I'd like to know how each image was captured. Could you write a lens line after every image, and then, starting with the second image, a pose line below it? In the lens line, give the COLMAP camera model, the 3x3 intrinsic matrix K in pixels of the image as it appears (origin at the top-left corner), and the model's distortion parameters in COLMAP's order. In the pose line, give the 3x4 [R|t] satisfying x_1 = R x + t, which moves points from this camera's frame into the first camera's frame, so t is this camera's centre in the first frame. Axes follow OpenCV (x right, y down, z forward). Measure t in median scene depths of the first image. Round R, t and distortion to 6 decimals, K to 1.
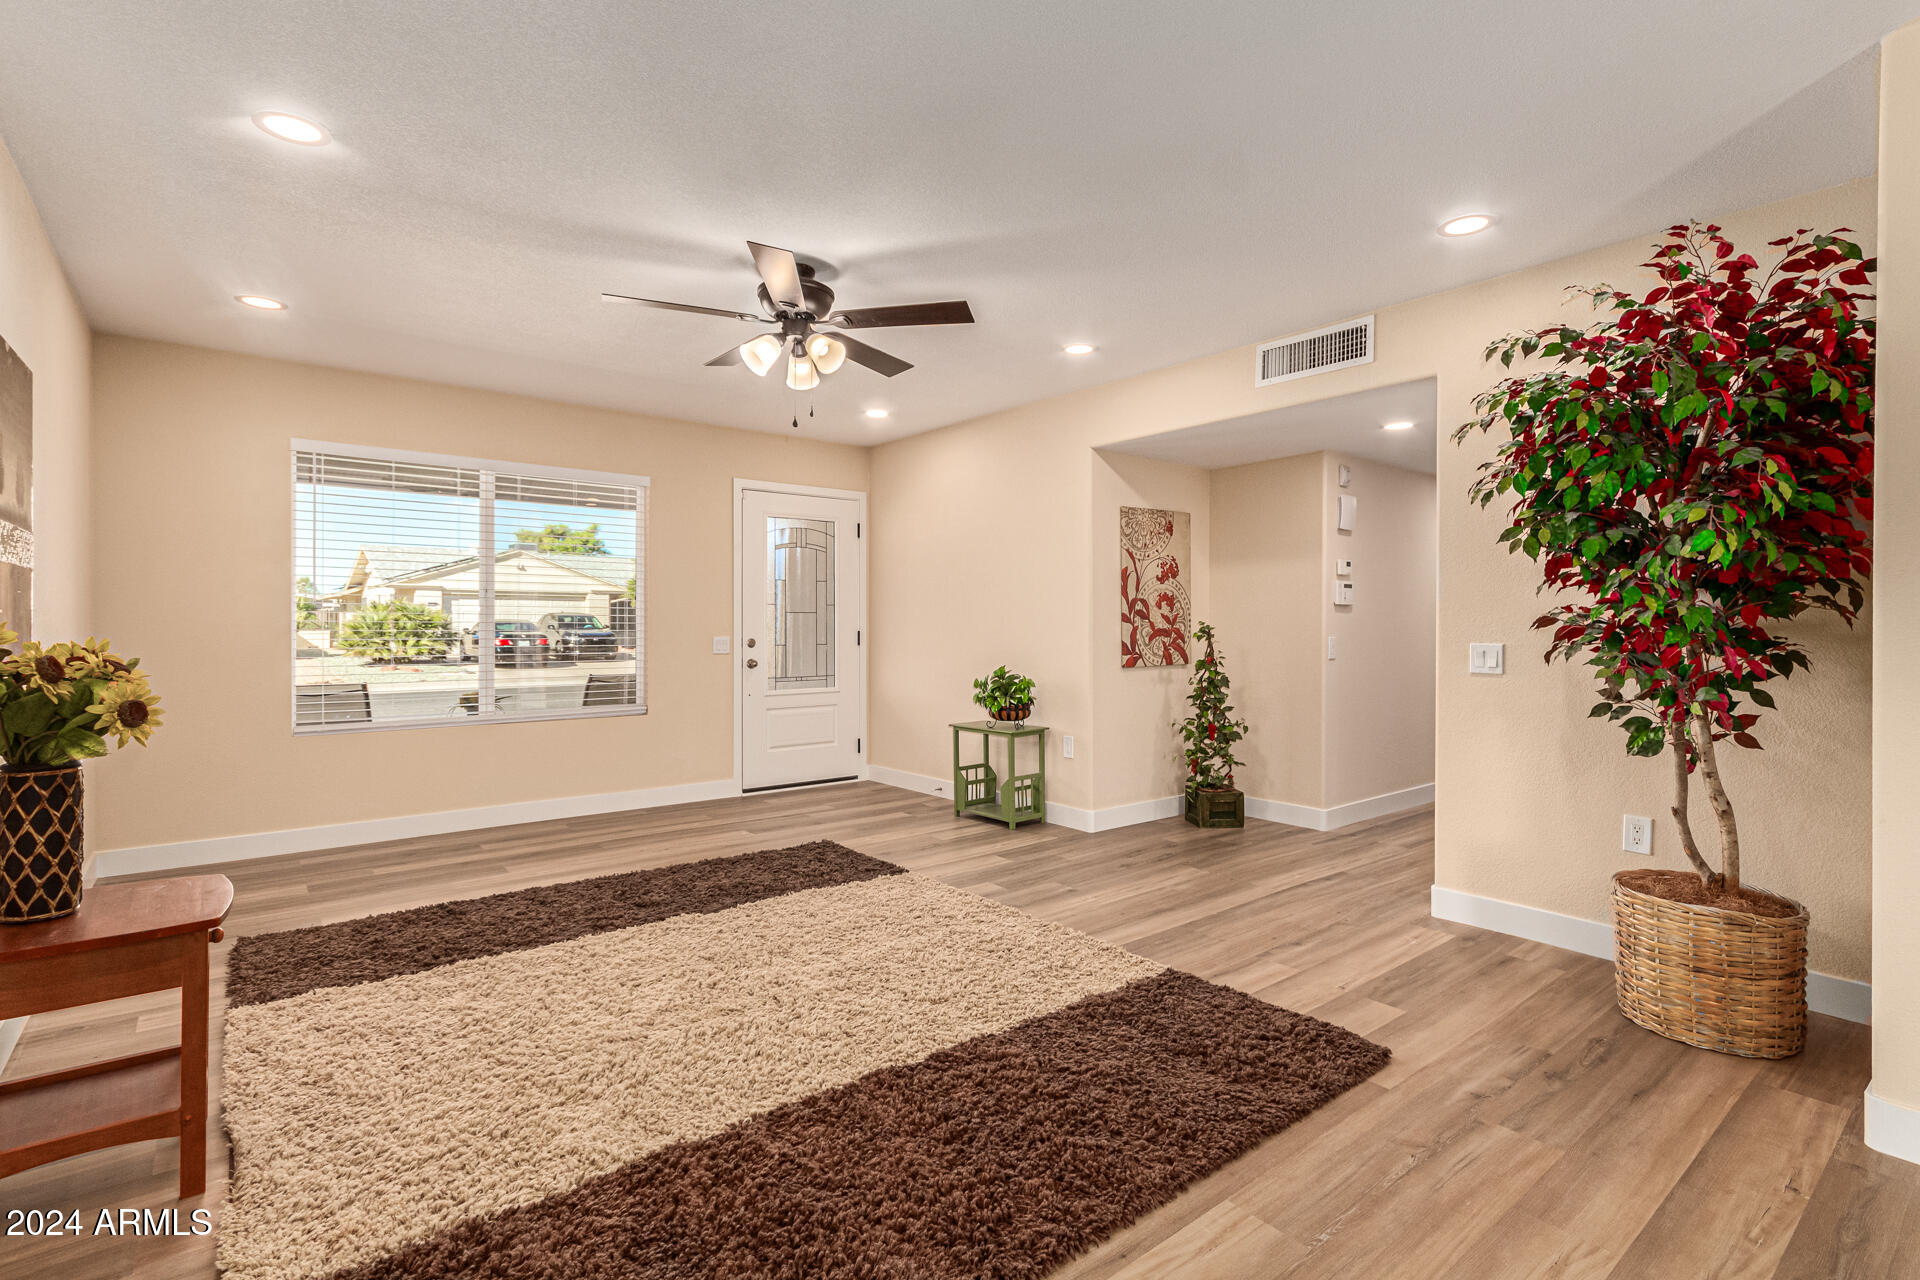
lens RADIAL K [[907.5, 0, 968.4], [0, 907.5, 627.8], [0, 0, 1]] dist [0.001965, -0.000567]
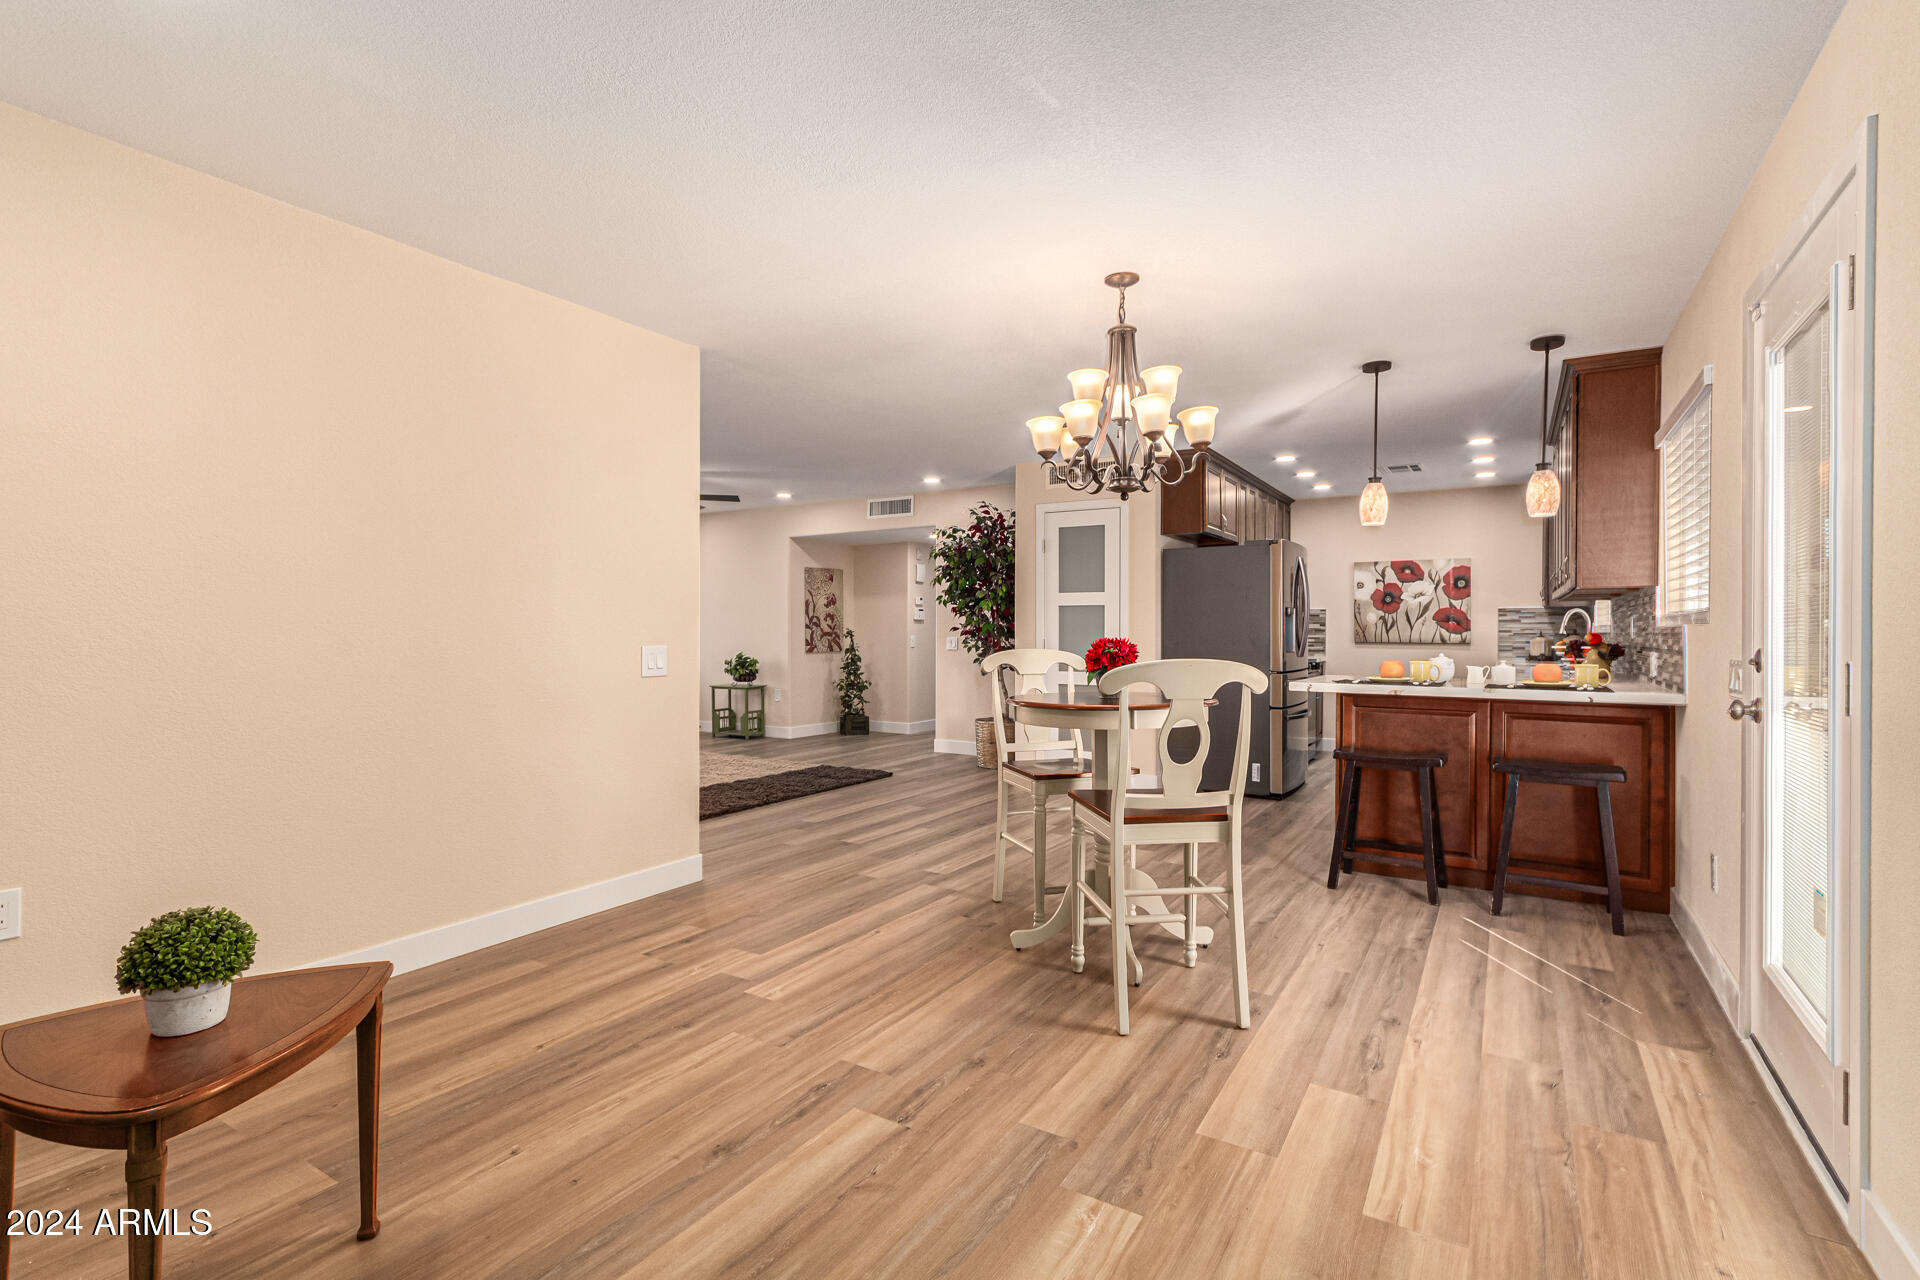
lens RADIAL K [[900.9, 0, 960.0], [0, 900.9, 640.0], [0, 0, 1]] dist [0.003931, 0.000297]
pose [[0.946340, -0.003492, 0.323153, -0.132871], [0.001161, 0.999972, 0.007406, 0.004142], [-0.323169, -0.006634, 0.946318, -0.876262]]
